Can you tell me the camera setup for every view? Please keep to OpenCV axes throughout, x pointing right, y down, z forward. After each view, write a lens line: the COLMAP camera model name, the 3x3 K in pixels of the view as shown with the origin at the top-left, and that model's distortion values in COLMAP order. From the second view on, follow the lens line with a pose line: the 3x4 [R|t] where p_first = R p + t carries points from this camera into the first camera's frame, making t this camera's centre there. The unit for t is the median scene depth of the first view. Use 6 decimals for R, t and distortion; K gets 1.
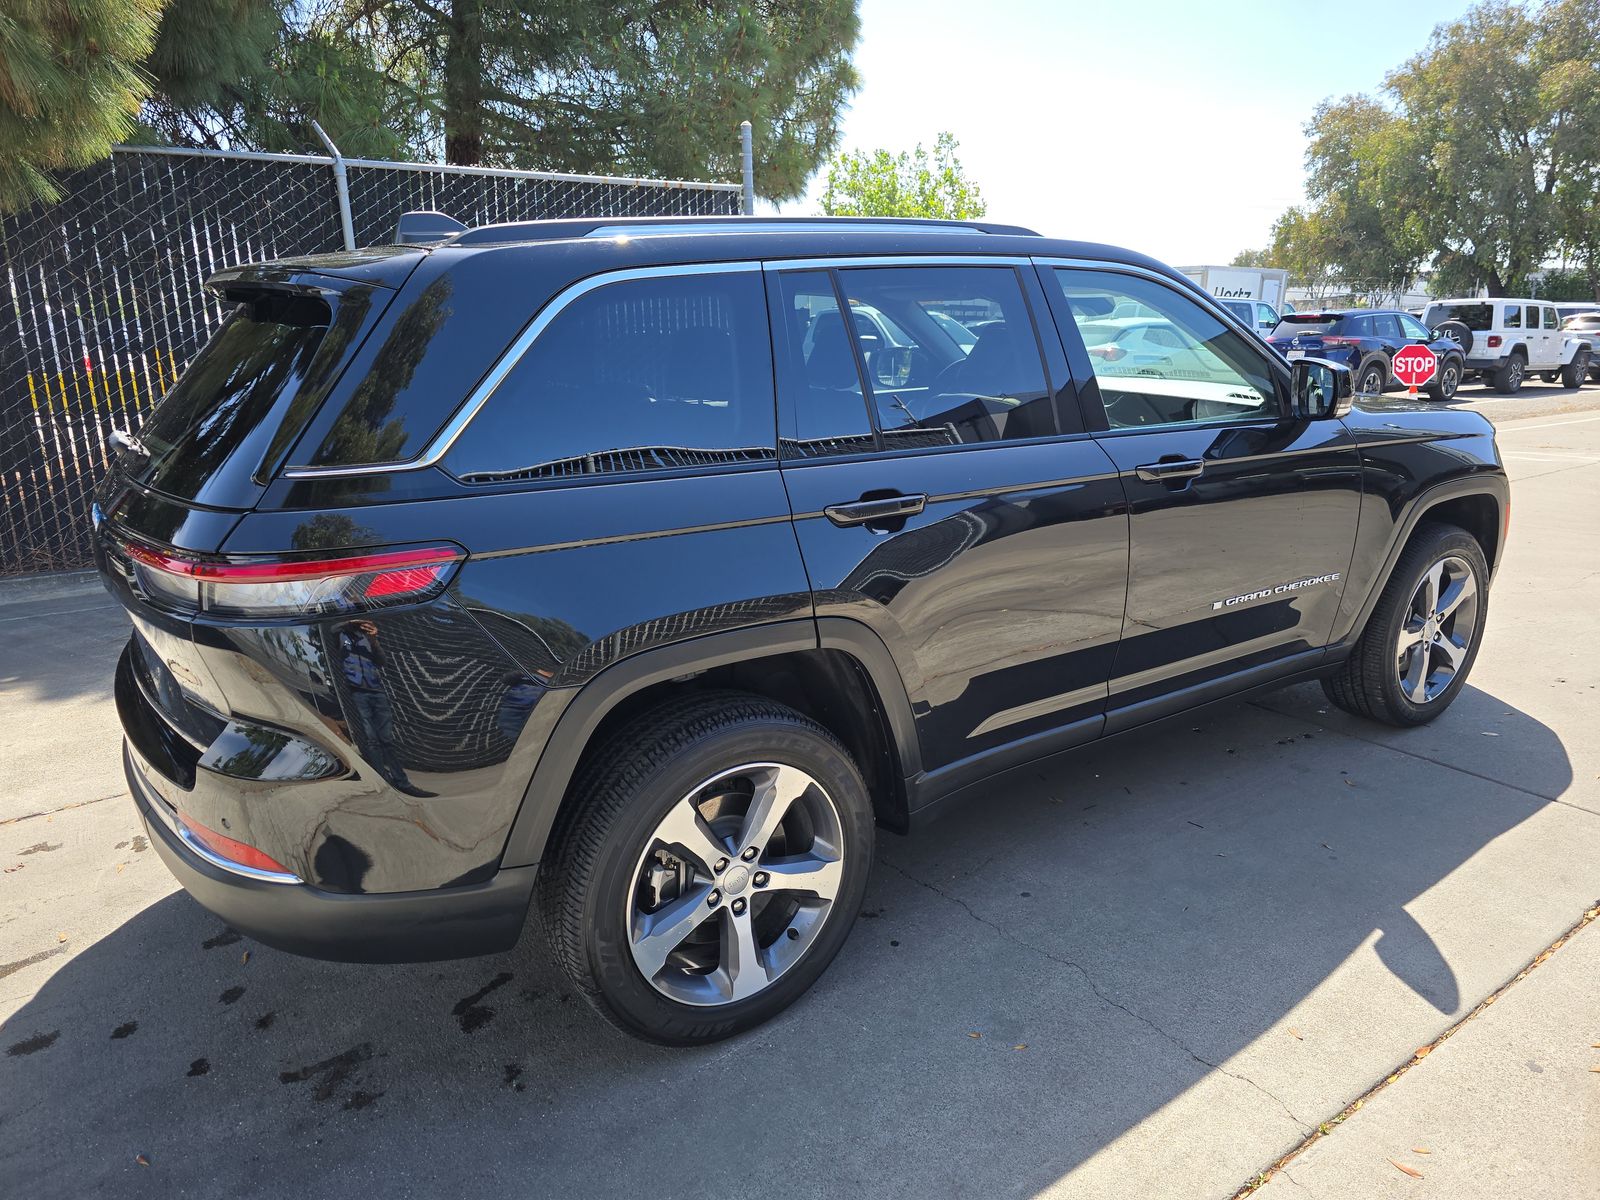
lens RADIAL K [[1092.7, 0, 819.5], [0, 1092.7, 603.5], [0, 0, 1]] dist [0.003199, -0.000146]
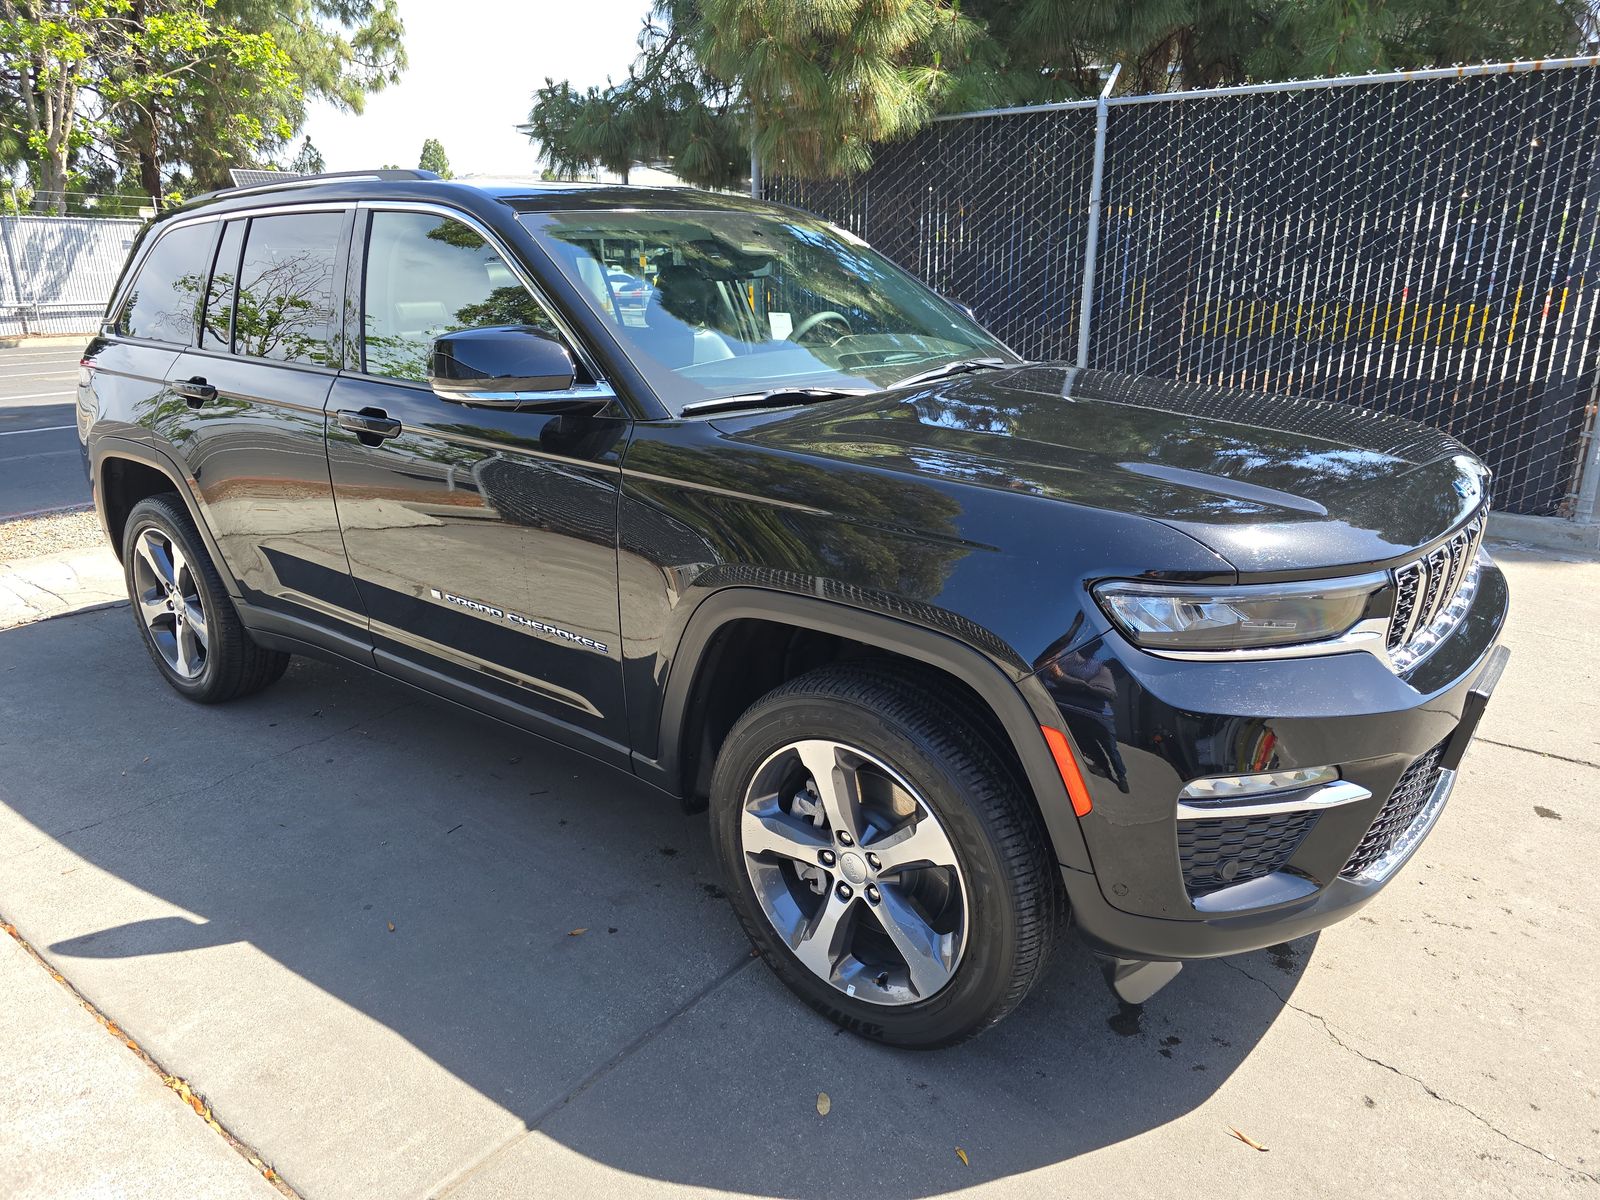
lens RADIAL K [[1080.6, 0, 800.3], [0, 1080.6, 633.0], [0, 0, 1]] dist [0.000106, 0.000073]
pose [[0.279601, 0.320251, -0.905131, 1.314560], [-0.245199, 0.935287, 0.255177, -0.277781], [0.928278, 0.150589, 0.340032, 1.037463]]
